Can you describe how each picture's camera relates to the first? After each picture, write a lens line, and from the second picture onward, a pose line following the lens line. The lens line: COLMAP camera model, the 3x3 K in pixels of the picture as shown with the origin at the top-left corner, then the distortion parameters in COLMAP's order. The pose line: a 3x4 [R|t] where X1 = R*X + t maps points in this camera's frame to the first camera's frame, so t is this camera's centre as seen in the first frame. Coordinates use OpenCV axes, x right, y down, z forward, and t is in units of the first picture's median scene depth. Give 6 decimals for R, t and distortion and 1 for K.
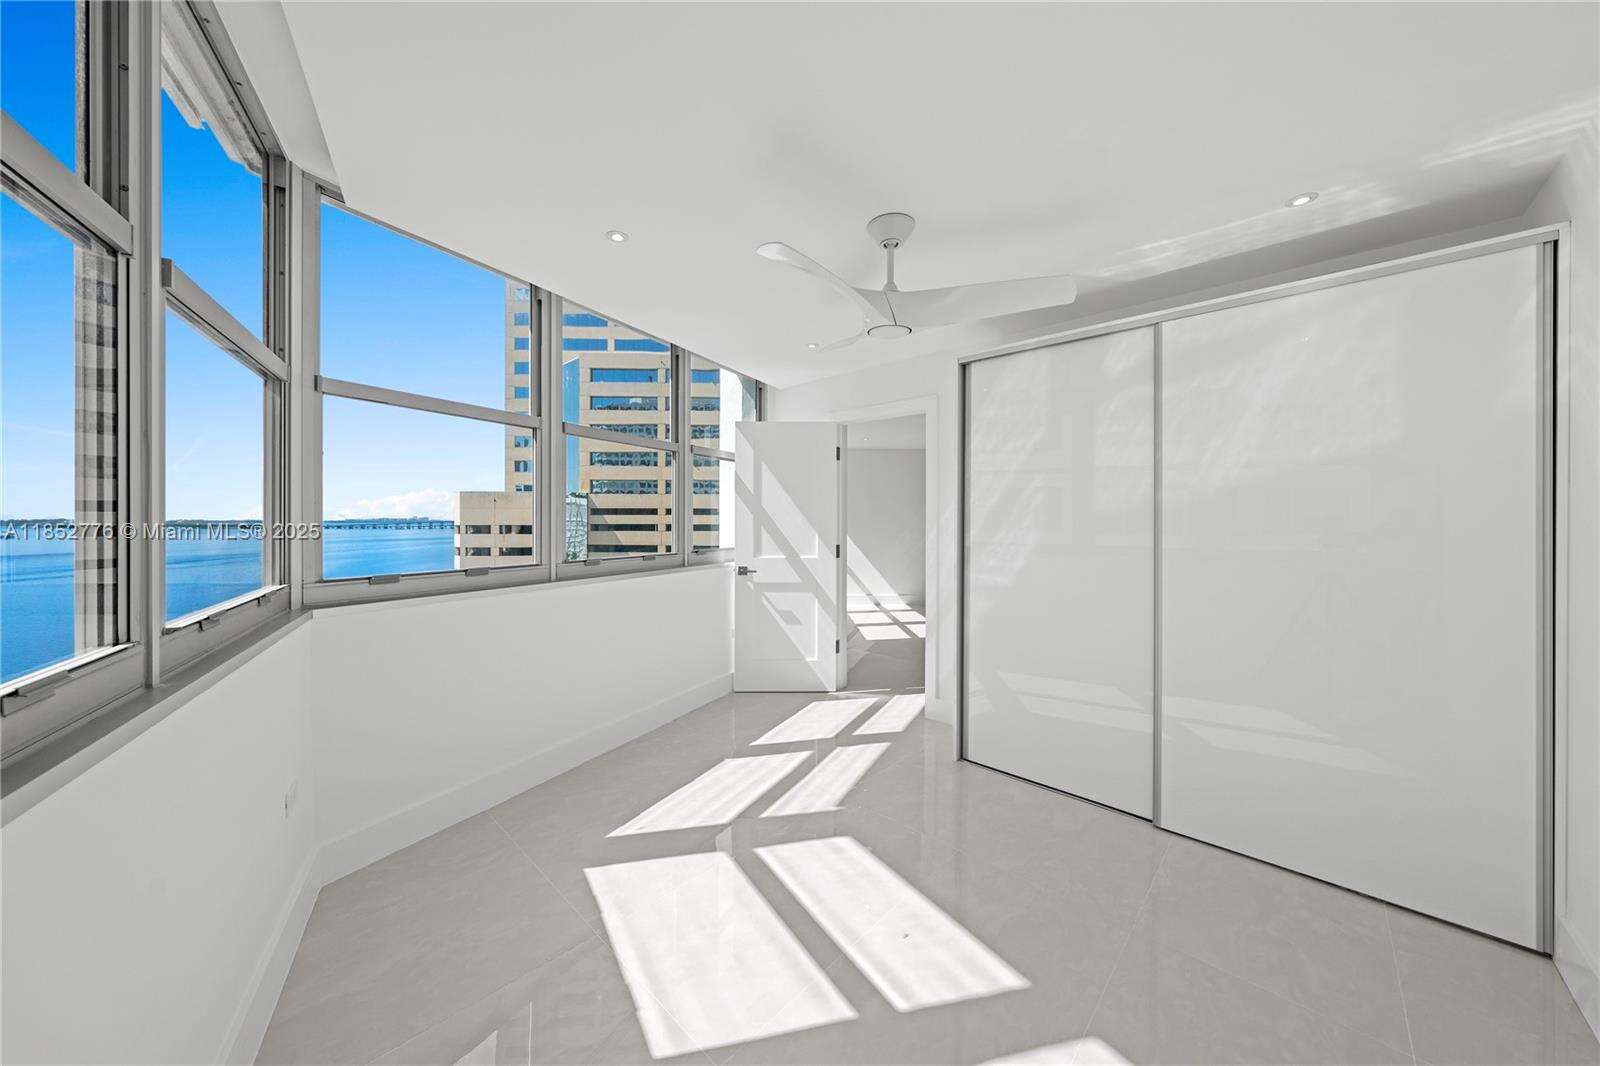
lens RADIAL K [[548.6, 0, 793.0], [0, 548.6, 526.0], [0, 0, 1]] dist [0.001604, 0.000174]
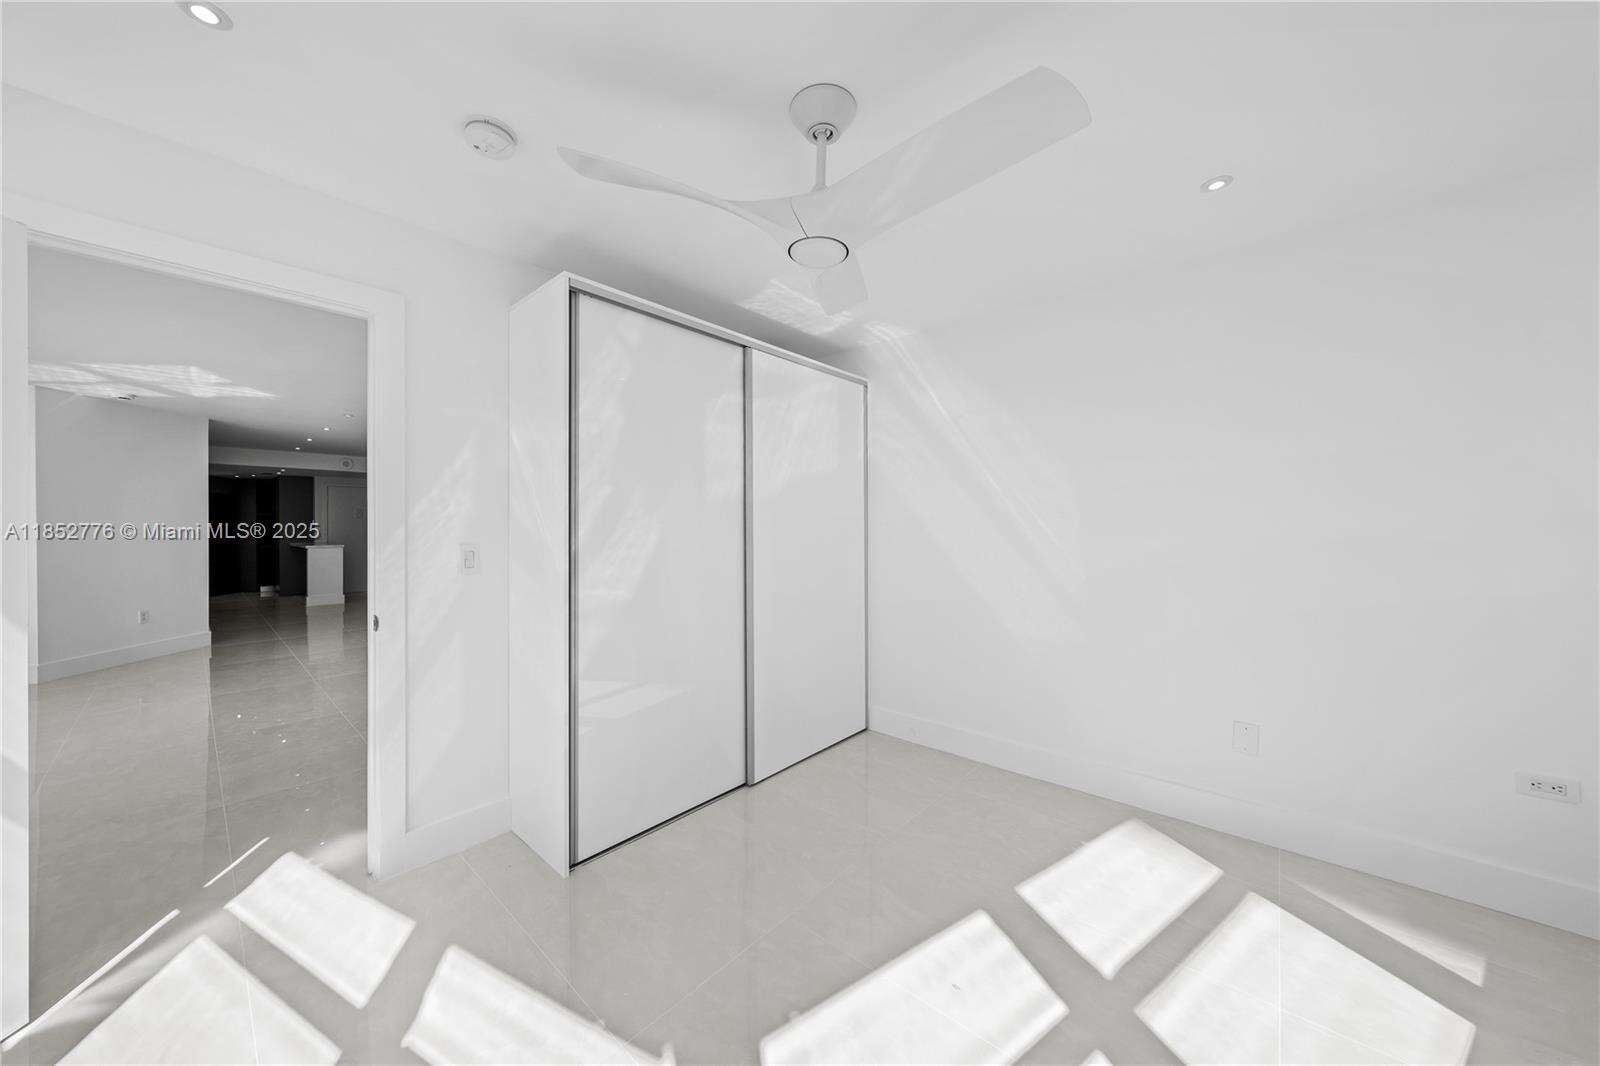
lens RADIAL K [[548.6, 0, 815.4], [0, 548.6, 508.2], [0, 0, 1]] dist [0.001604, 0.000174]
pose [[-0.049690, 0.018785, 0.998588, -0.444164], [0.003047, 0.999821, -0.018657, -0.005024], [-0.998760, 0.002115, -0.049739, 0.840425]]
